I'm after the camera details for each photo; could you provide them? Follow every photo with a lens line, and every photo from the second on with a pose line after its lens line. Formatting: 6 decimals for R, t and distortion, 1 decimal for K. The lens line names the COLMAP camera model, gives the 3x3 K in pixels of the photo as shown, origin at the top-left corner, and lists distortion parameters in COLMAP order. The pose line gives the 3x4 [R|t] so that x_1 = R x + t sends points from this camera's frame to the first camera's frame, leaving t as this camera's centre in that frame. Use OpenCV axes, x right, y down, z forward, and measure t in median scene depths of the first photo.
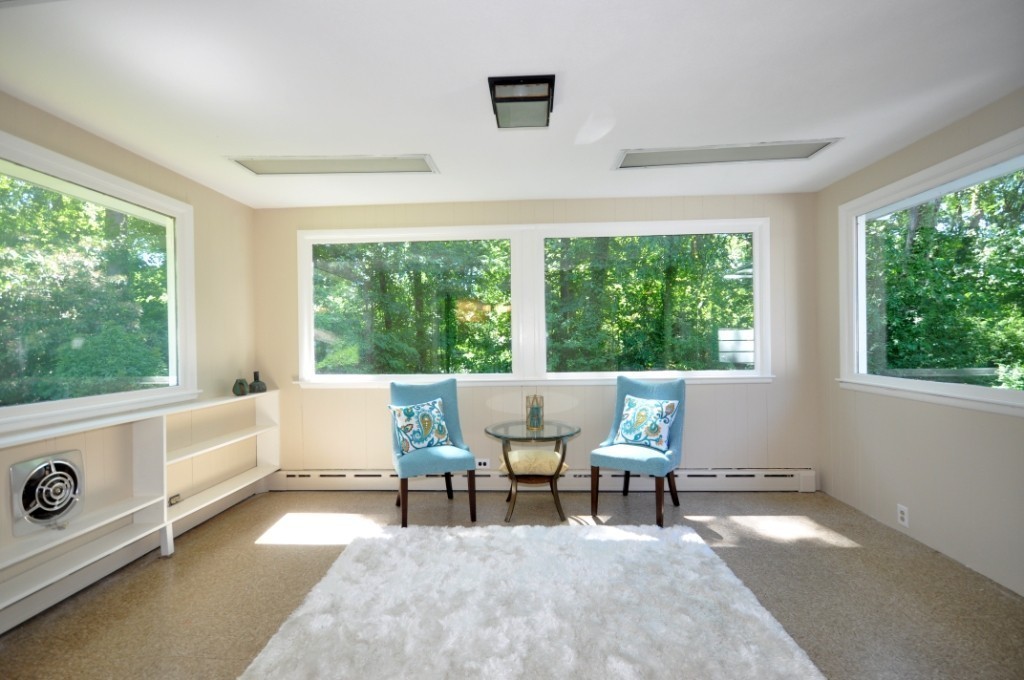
lens RADIAL K [[447.9, 0, 511.4], [0, 447.9, 344.7], [0, 0, 1]] dist [0.002300, 0.000294]
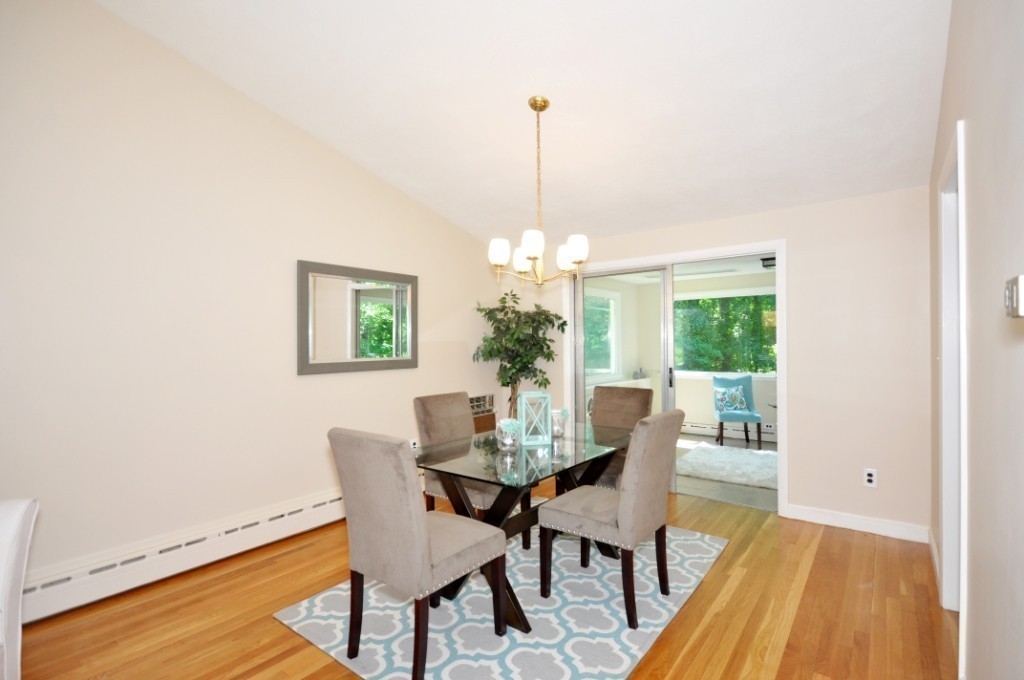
lens RADIAL K [[491.9, 0, 512.3], [0, 491.9, 343.3], [0, 0, 1]] dist [0.008882, 0.000480]
pose [[0.822009, 0.005144, -0.569451, 0.227859], [-0.003706, 0.999986, 0.003682, -0.060395], [0.569462, -0.000916, 0.822017, -1.250914]]
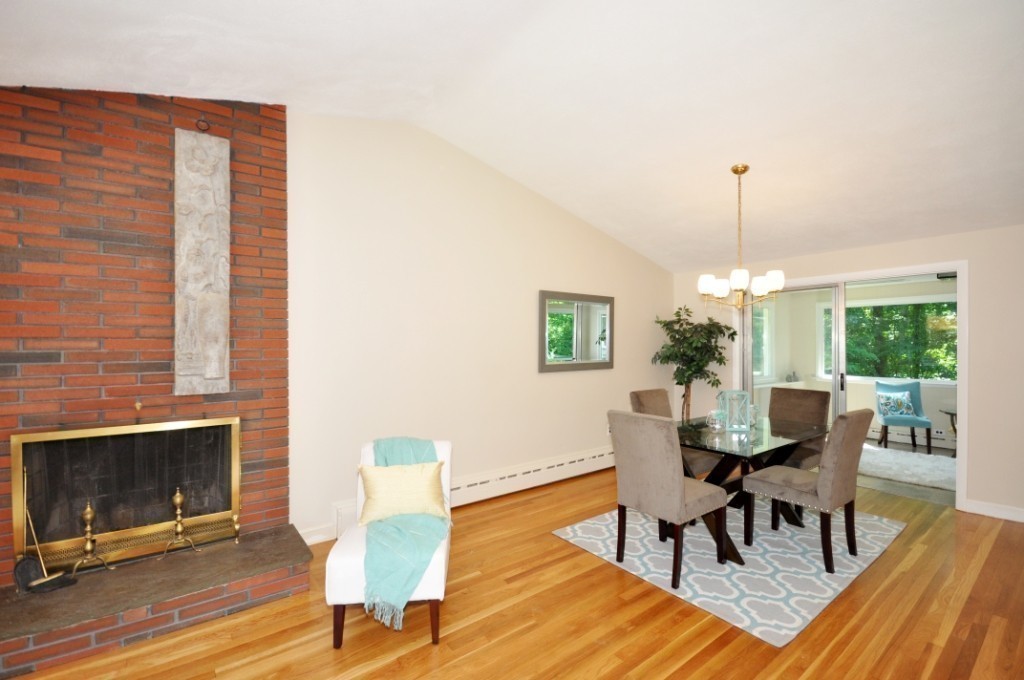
lens RADIAL K [[449.7, 0, 511.7], [0, 449.7, 344.5], [0, 0, 1]] dist [0.017176, -0.016762]
pose [[0.642507, 0.012729, -0.766174, 0.230225], [-0.009621, 0.999917, 0.008544, -0.081401], [0.766219, 0.001882, 0.642576, -1.569994]]
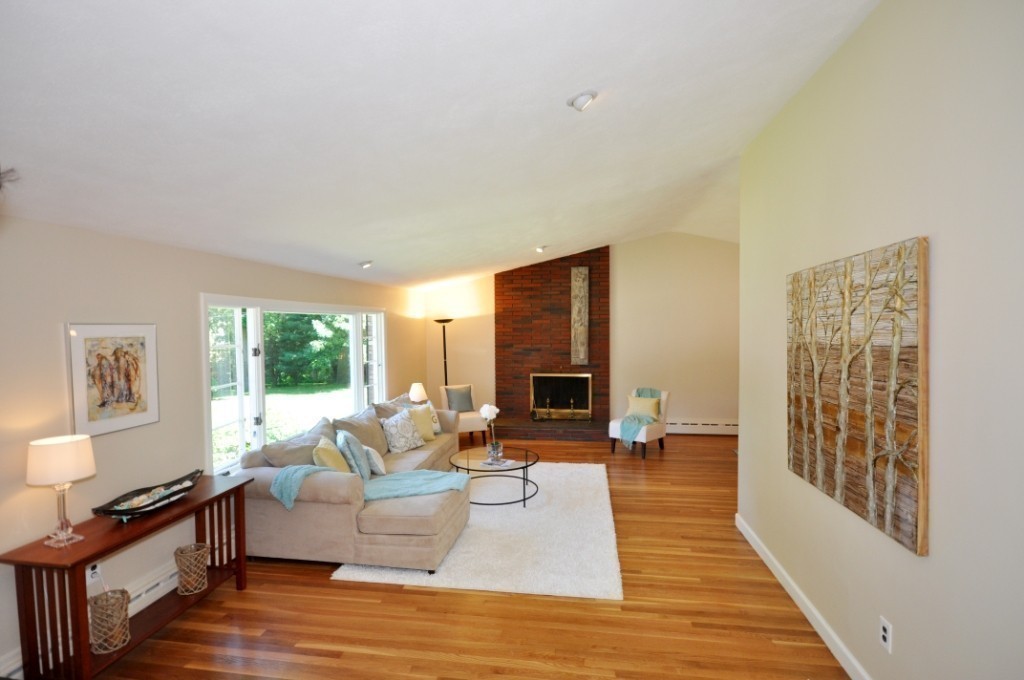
lens RADIAL K [[491.9, 0, 512.3], [0, 491.9, 343.3], [0, 0, 1]] dist [0.008882, 0.000480]
pose [[-0.099486, 0.054376, -0.993552, 1.627547], [0.004913, 0.998520, 0.054156, -0.211655], [0.995027, 0.000507, -0.099606, -1.560998]]
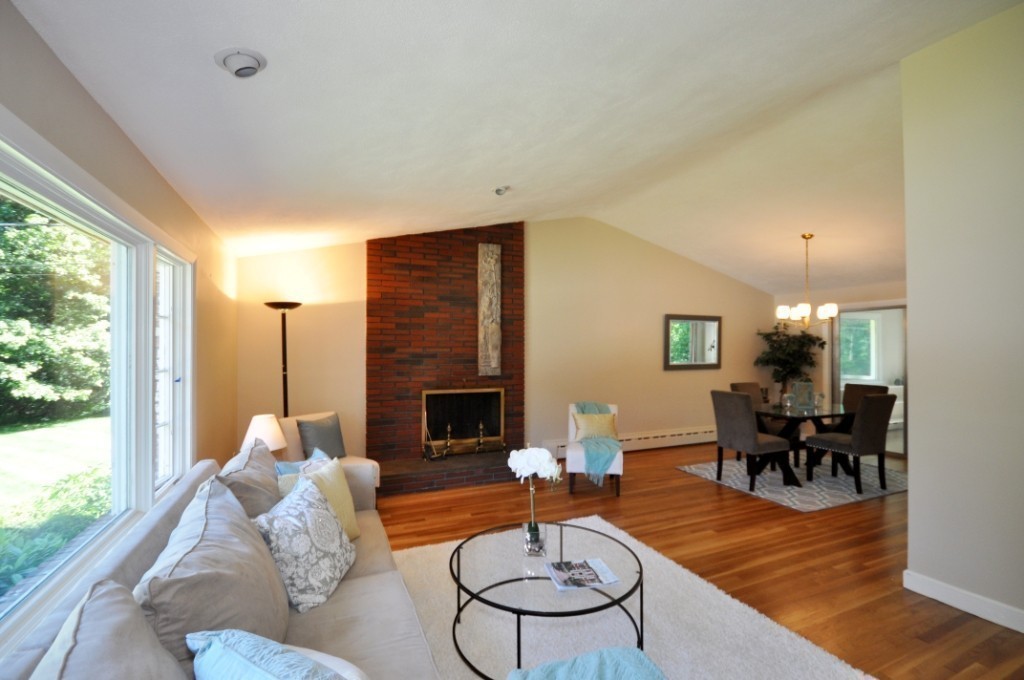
lens RADIAL K [[447.9, 0, 511.4], [0, 447.9, 344.7], [0, 0, 1]] dist [0.002300, 0.000294]
pose [[0.438796, 0.005908, -0.898567, 0.713602], [-0.011938, 0.999928, 0.000745, -0.091381], [0.898507, 0.010401, 0.438835, -2.100497]]
